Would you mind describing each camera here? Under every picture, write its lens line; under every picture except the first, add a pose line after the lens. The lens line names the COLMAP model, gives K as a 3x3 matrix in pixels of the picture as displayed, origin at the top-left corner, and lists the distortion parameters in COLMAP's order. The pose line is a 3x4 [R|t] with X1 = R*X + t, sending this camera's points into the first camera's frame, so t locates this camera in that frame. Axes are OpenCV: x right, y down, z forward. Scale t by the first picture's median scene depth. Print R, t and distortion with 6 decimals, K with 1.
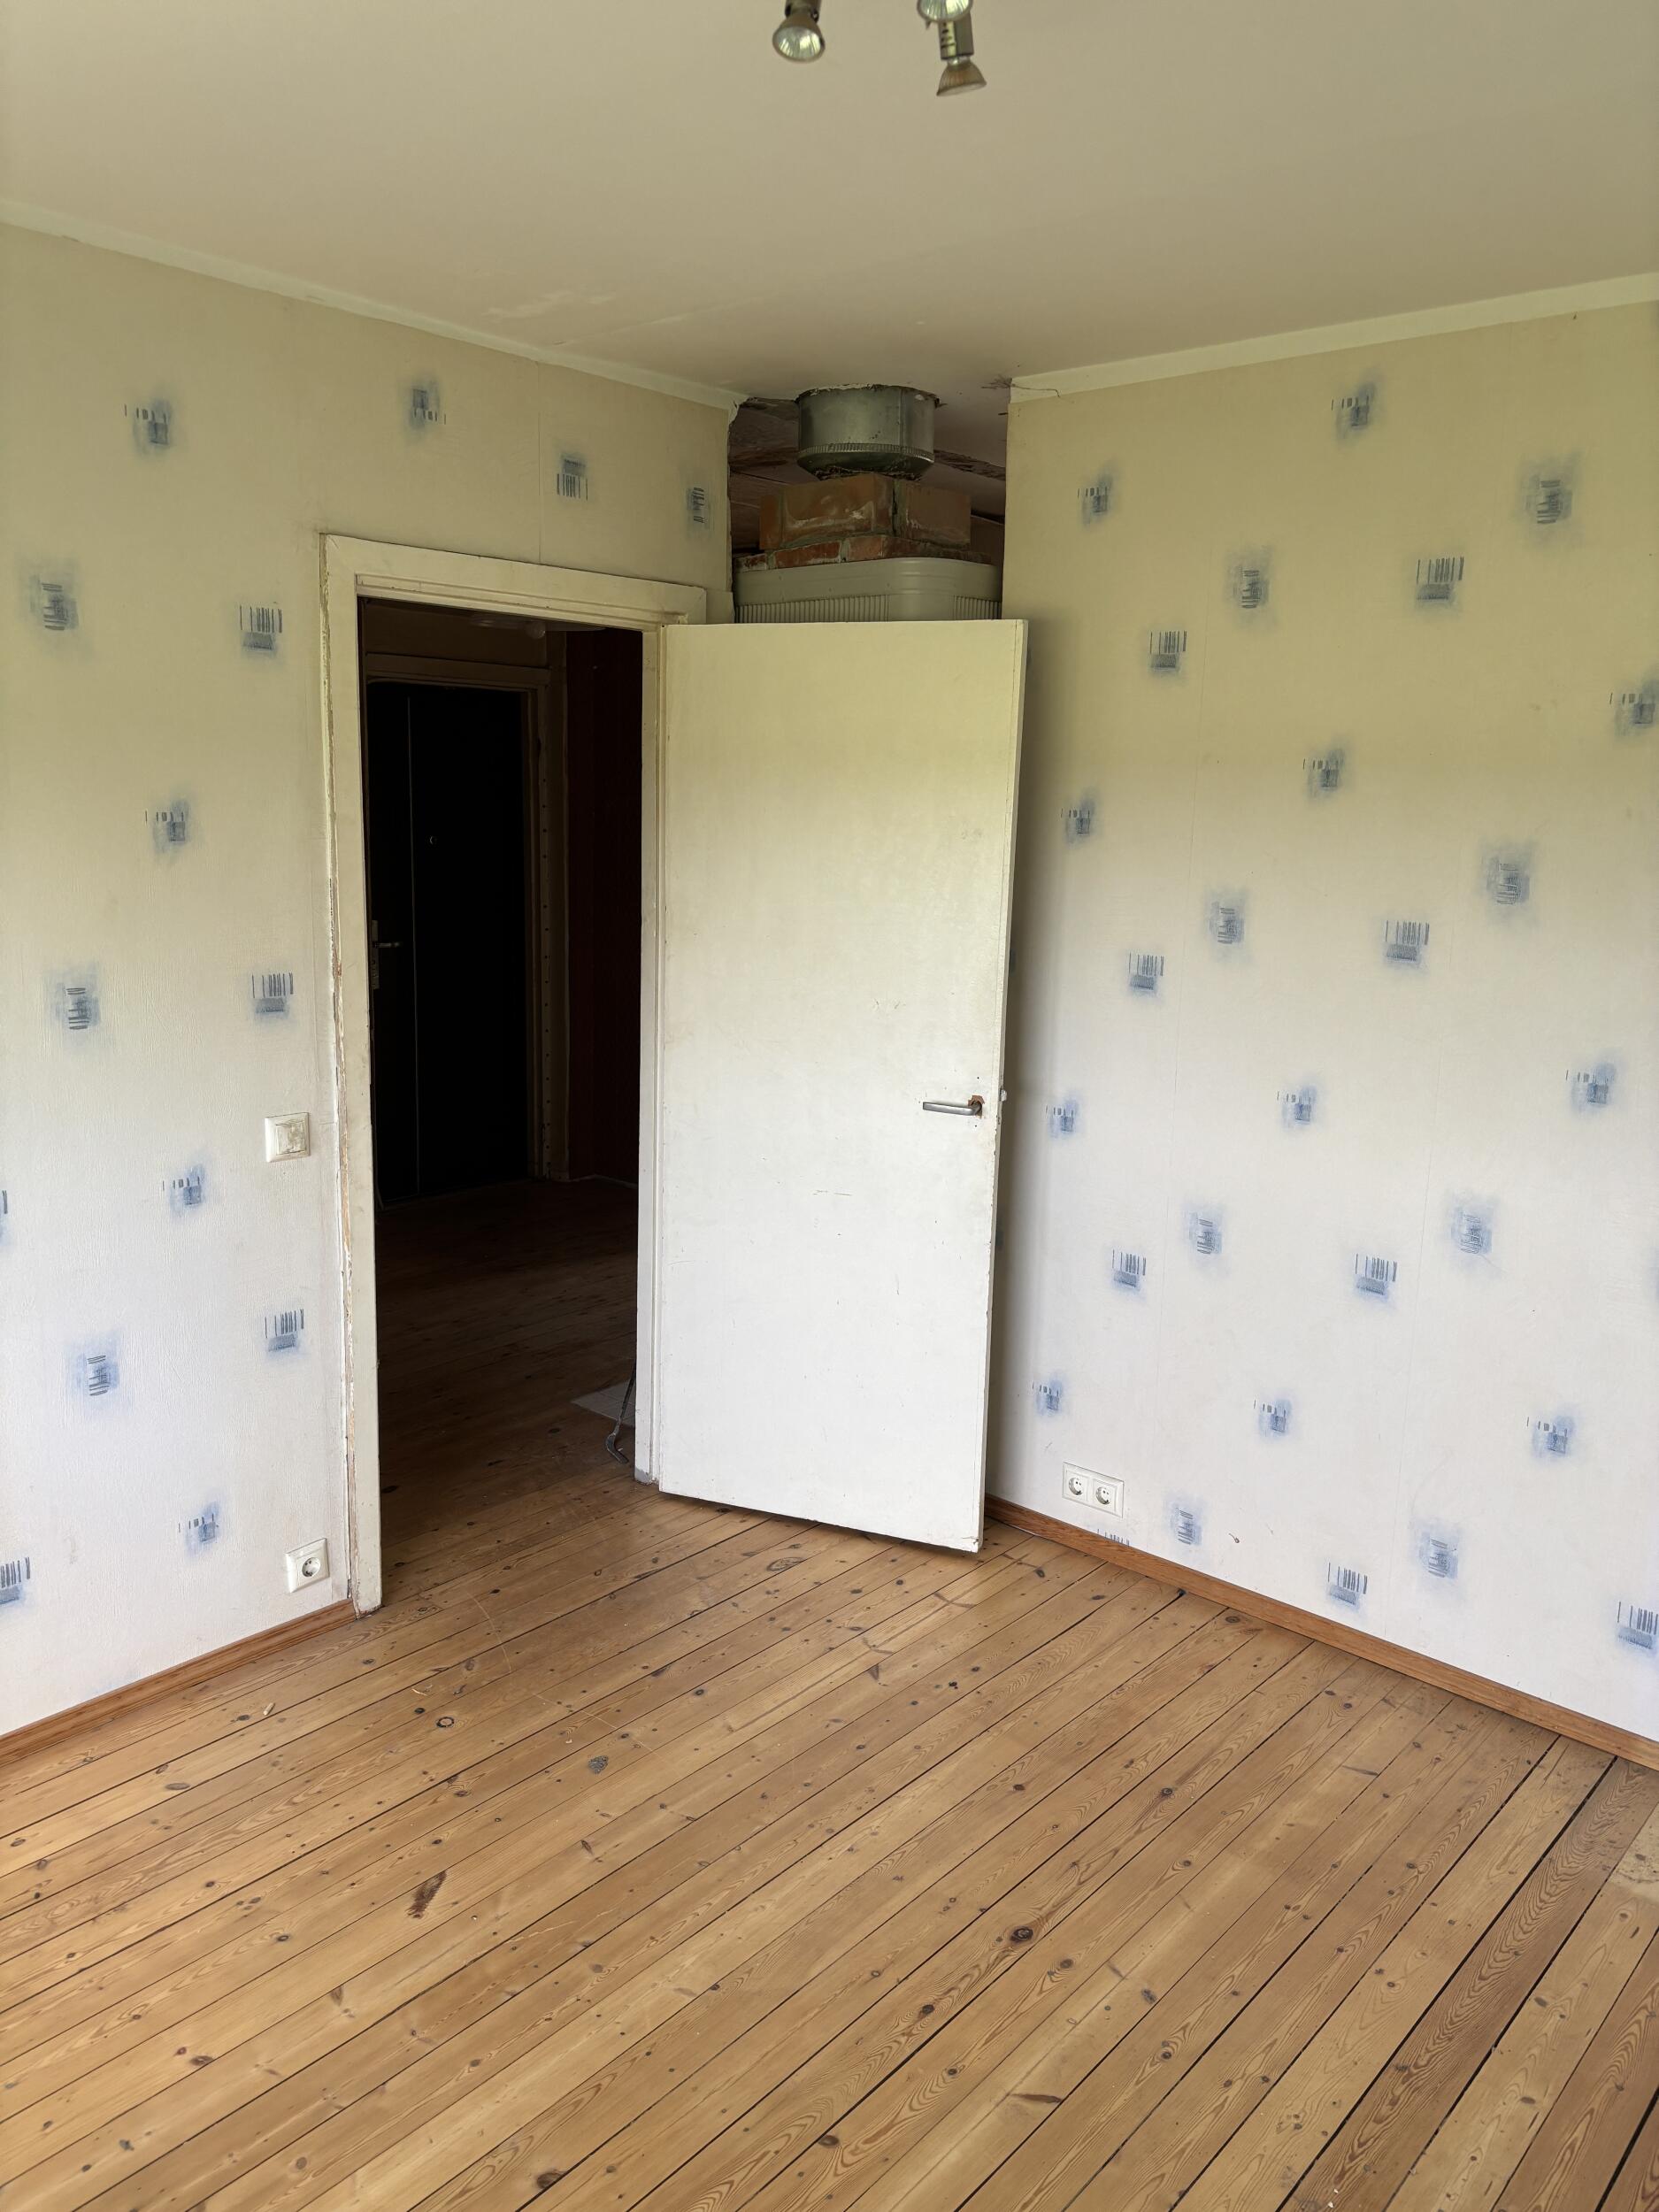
lens RADIAL K [[1667.4, 0, 832.6], [0, 1667.4, 1127.9], [0, 0, 1]] dist [0.012169, -0.006578]
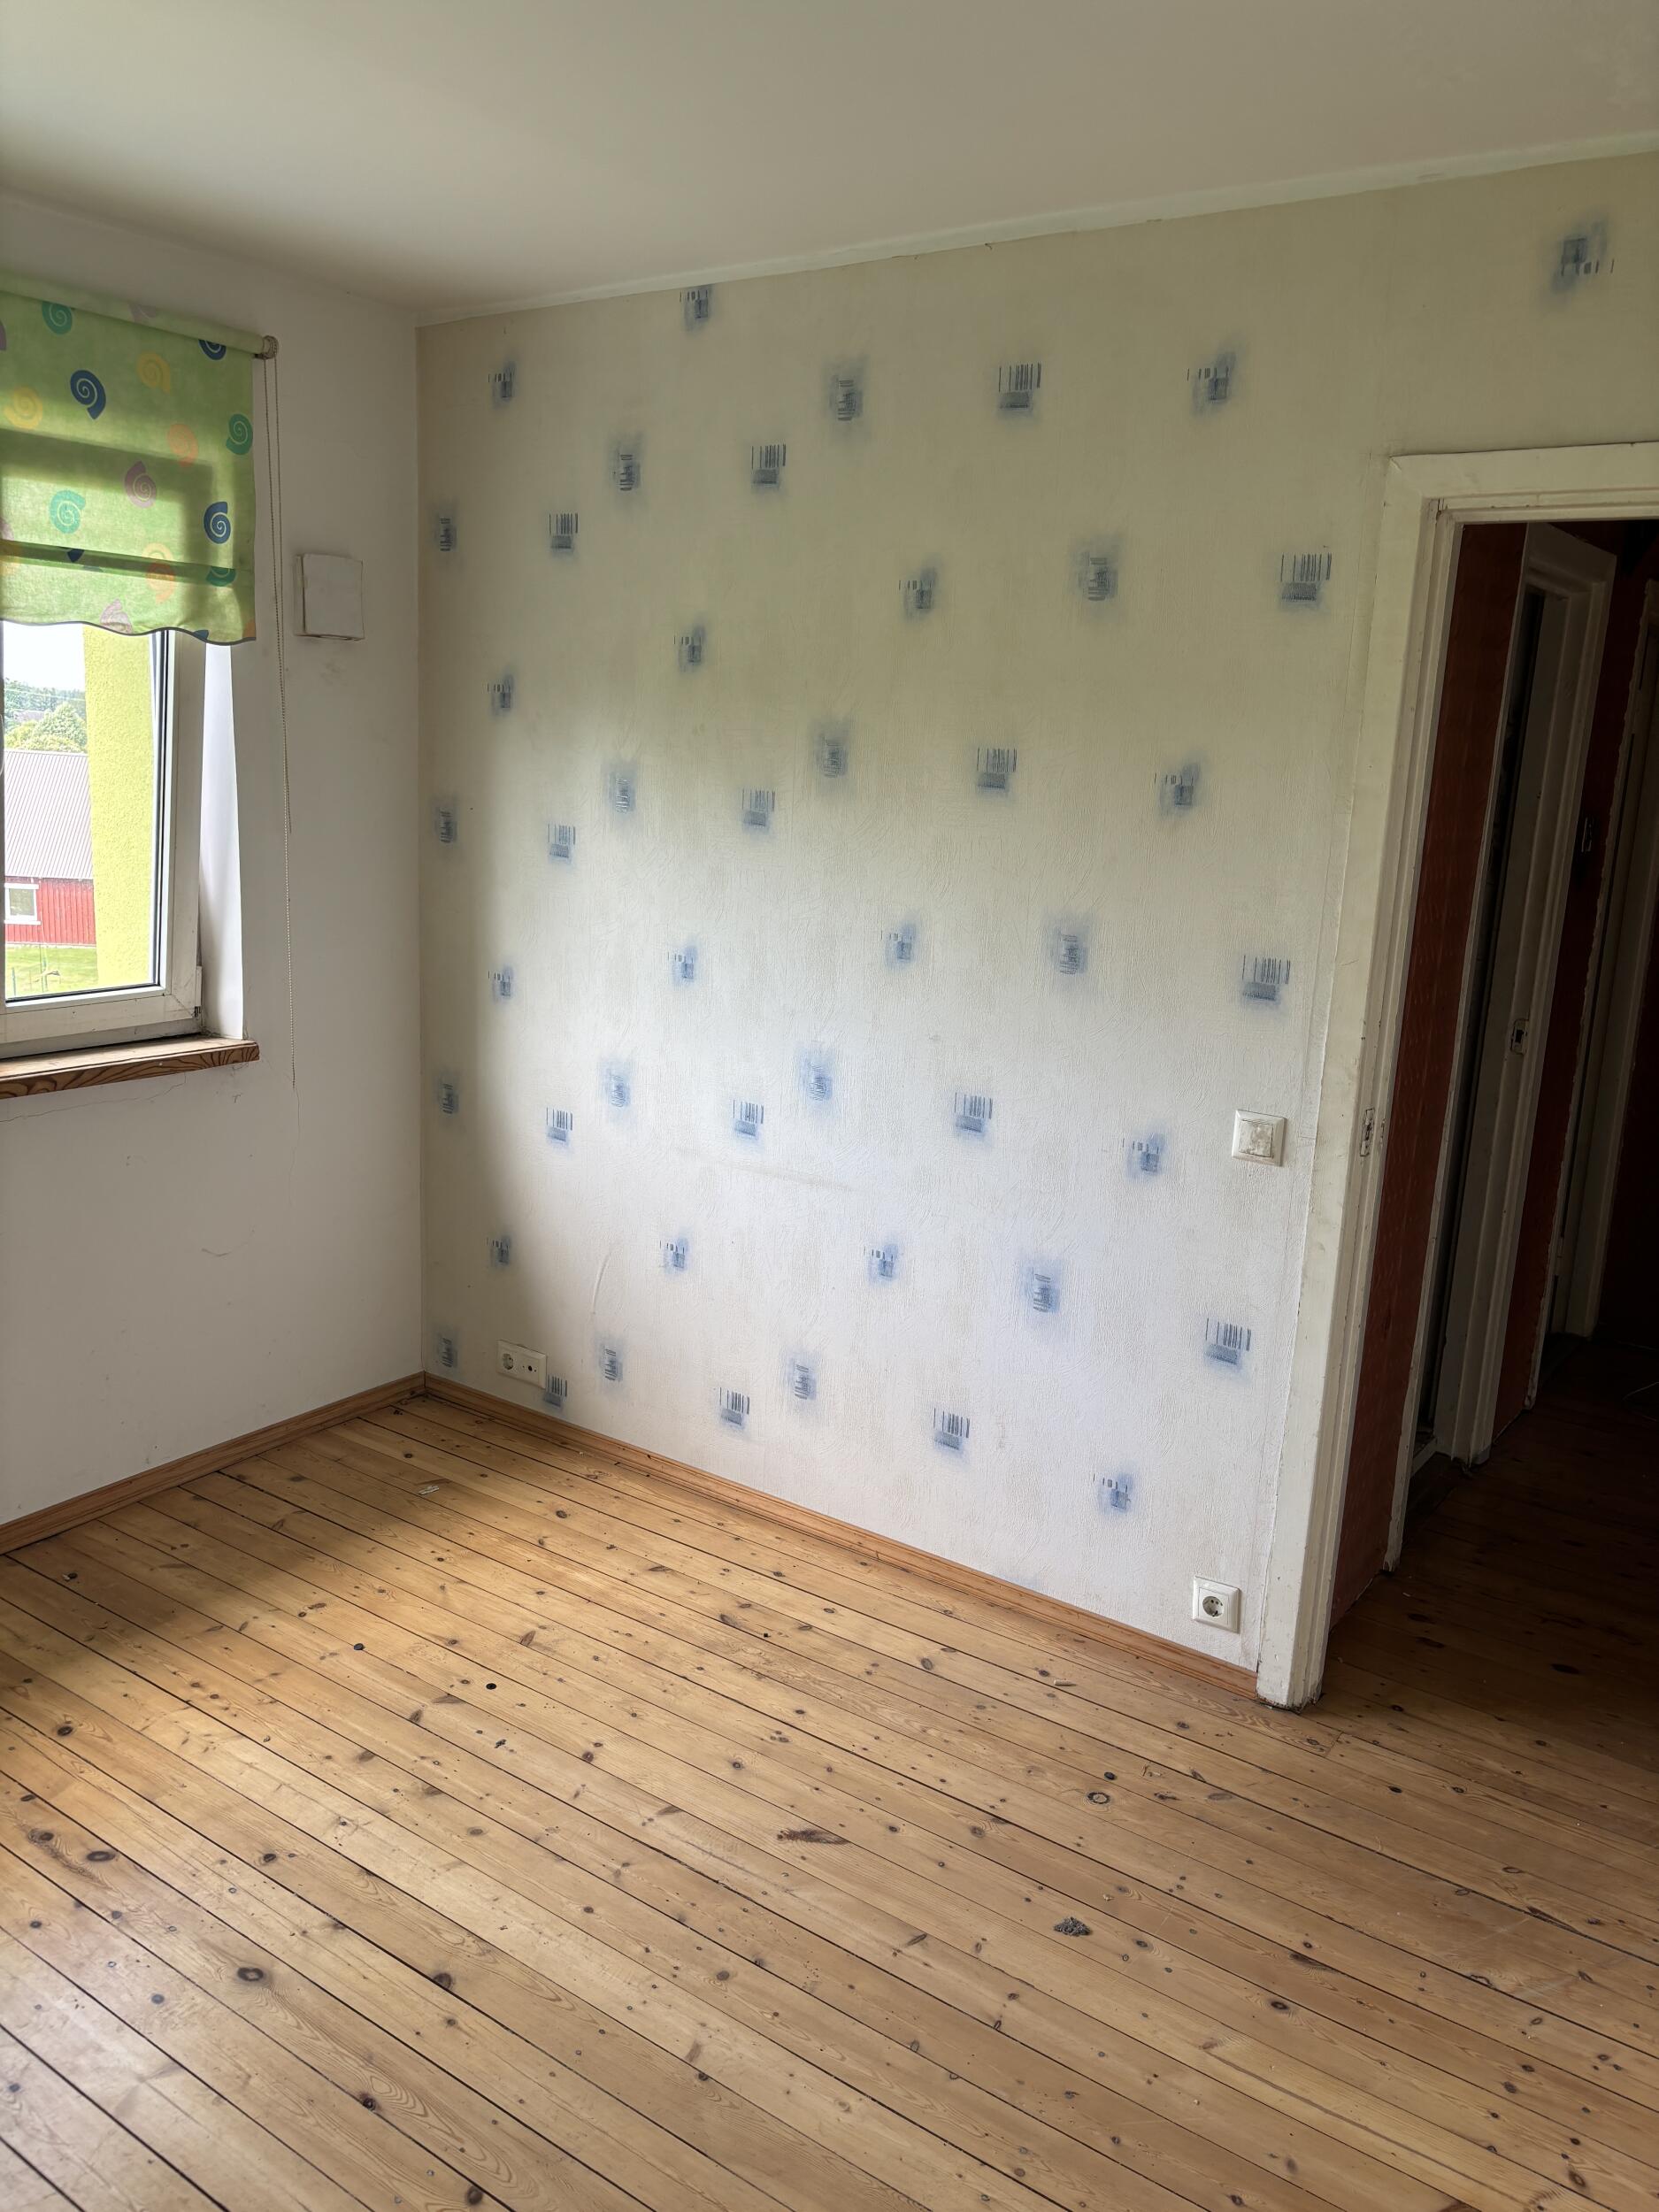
lens RADIAL K [[1673.2, 0, 788.8], [0, 1673.2, 1101.7], [0, 0, 1]] dist [0.016767, -0.007550]
pose [[0.098496, 0.192395, -0.976362, 0.559802], [-0.241267, 0.956477, 0.164138, -0.105707], [0.965448, 0.219397, 0.140628, 0.645908]]
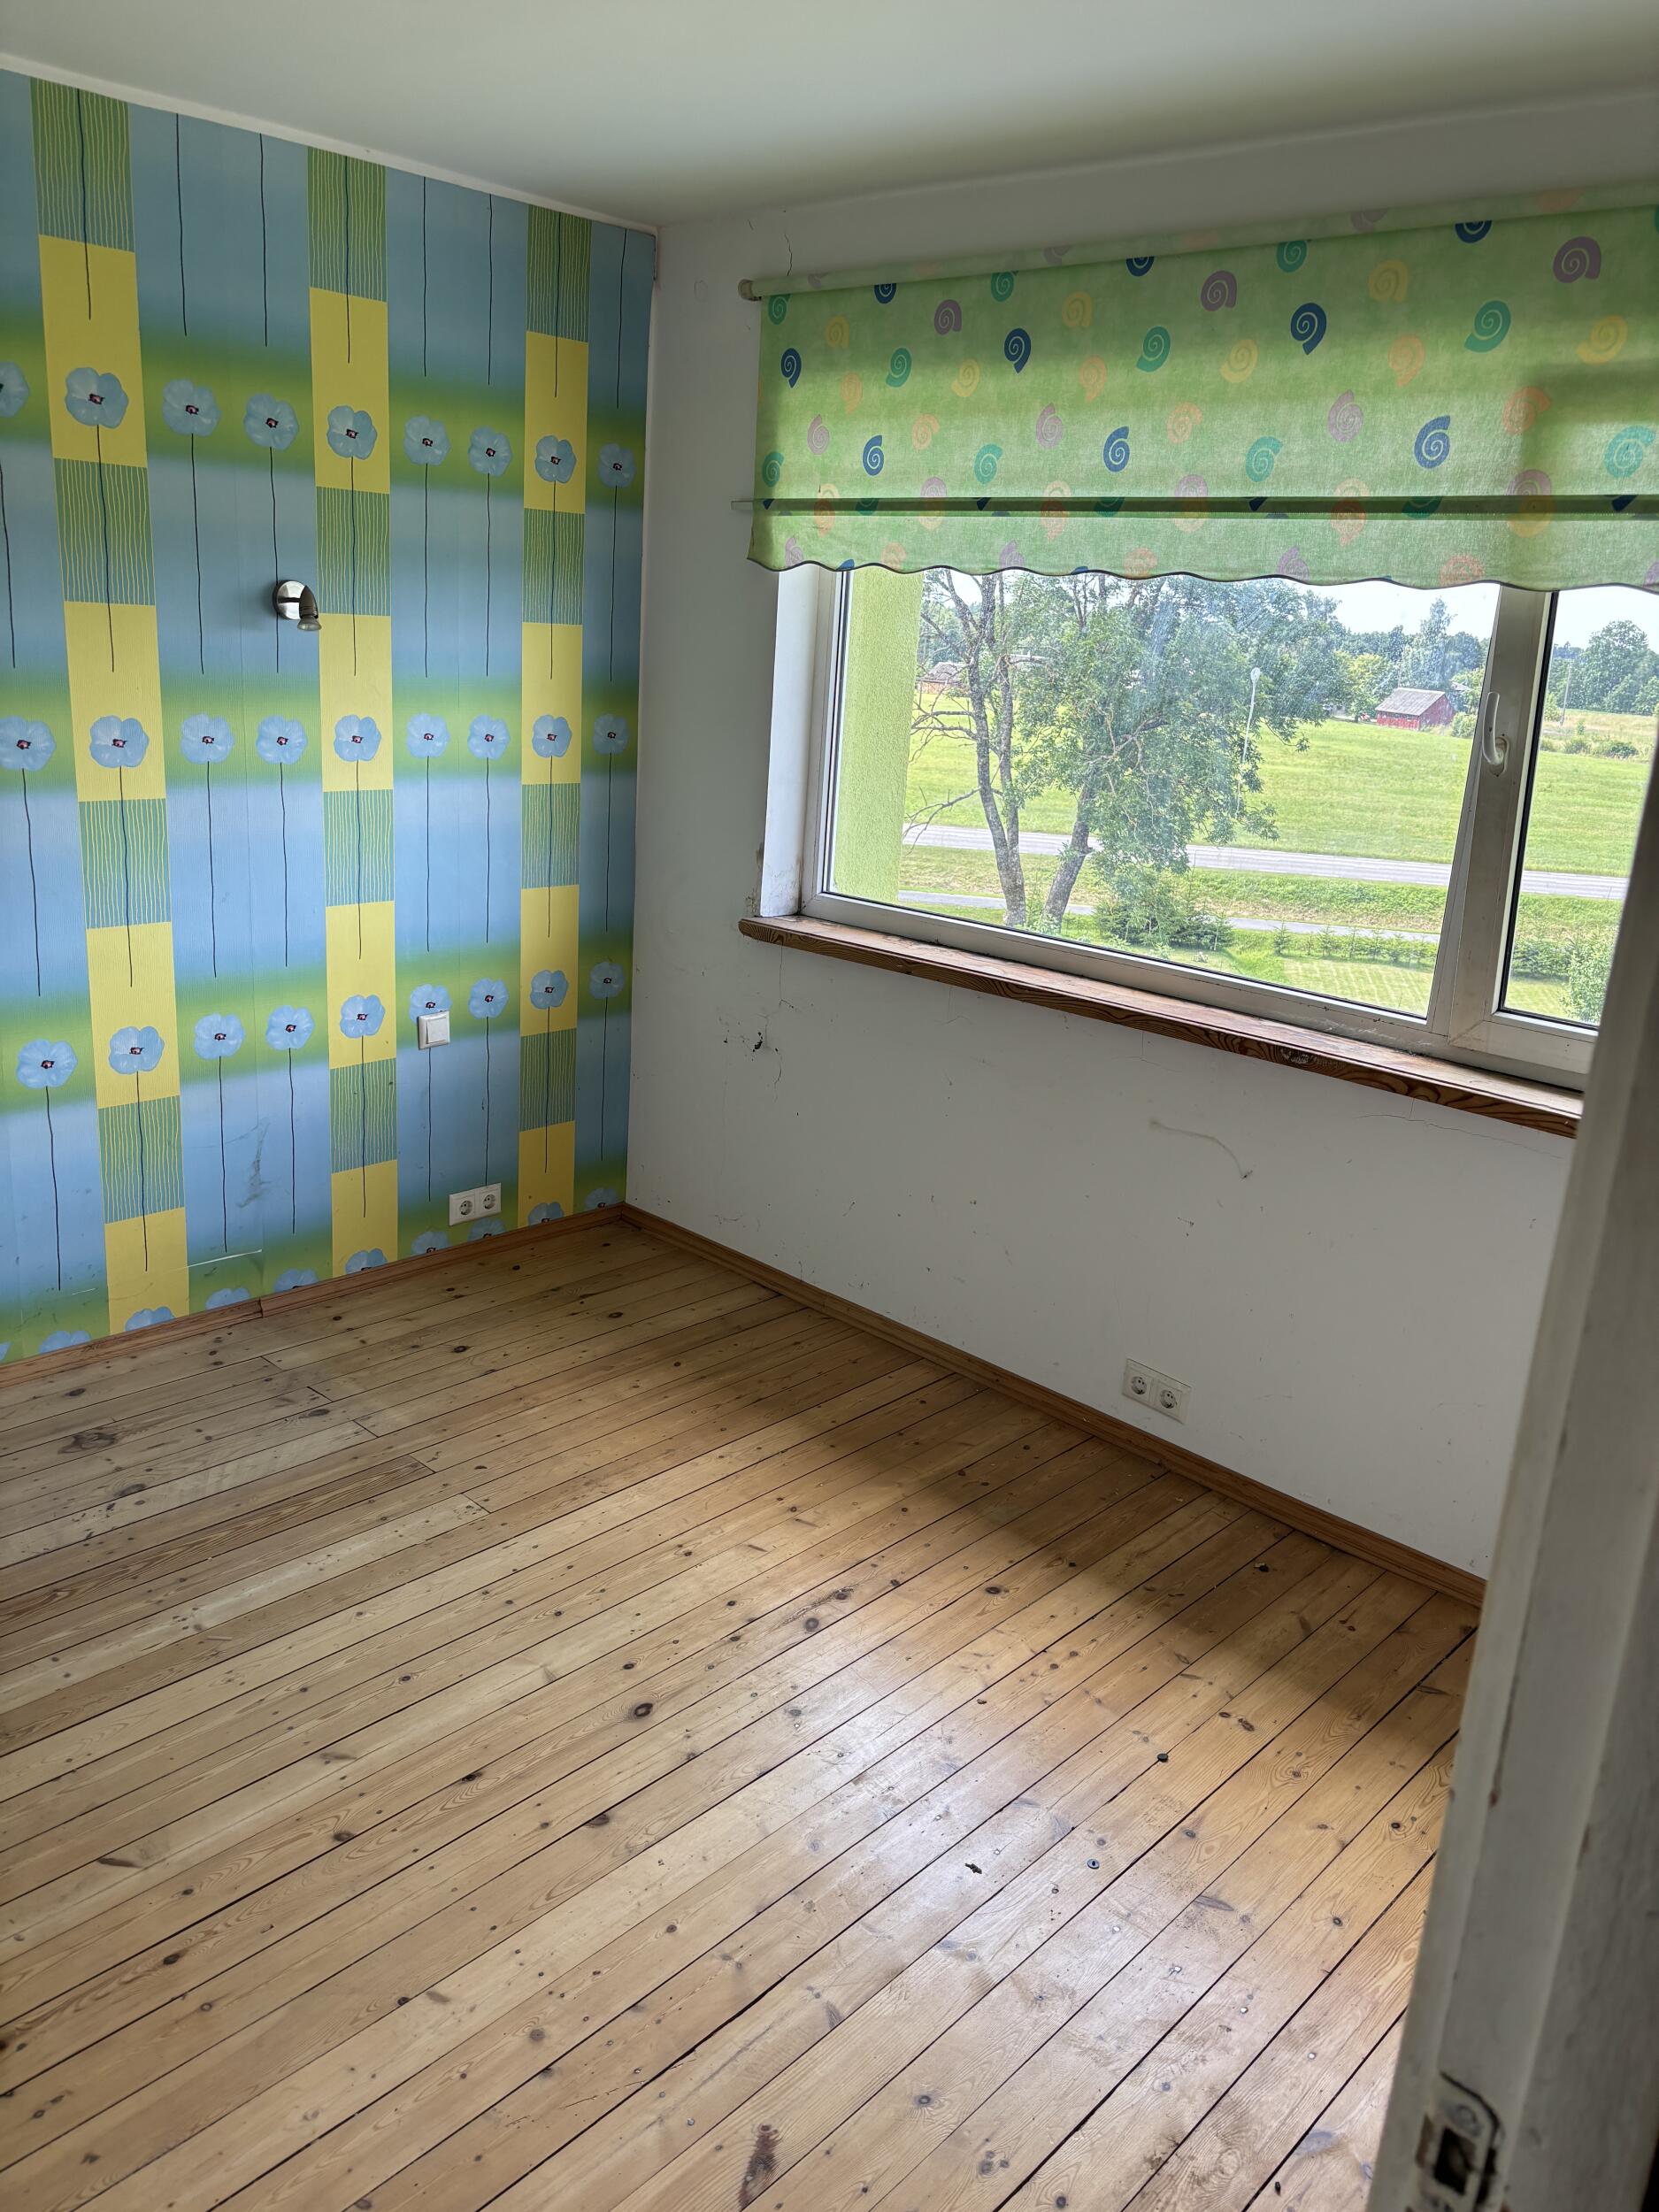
lens RADIAL K [[1688.2, 0, 833.3], [0, 1688.2, 1070.6], [0, 0, 1]] dist [0.037354, -0.055449]
pose [[-0.995283, -0.094956, 0.019855, -0.210347], [-0.076009, 0.890487, 0.448616, -0.256228], [-0.060279, 0.444991, -0.893504, 1.245655]]
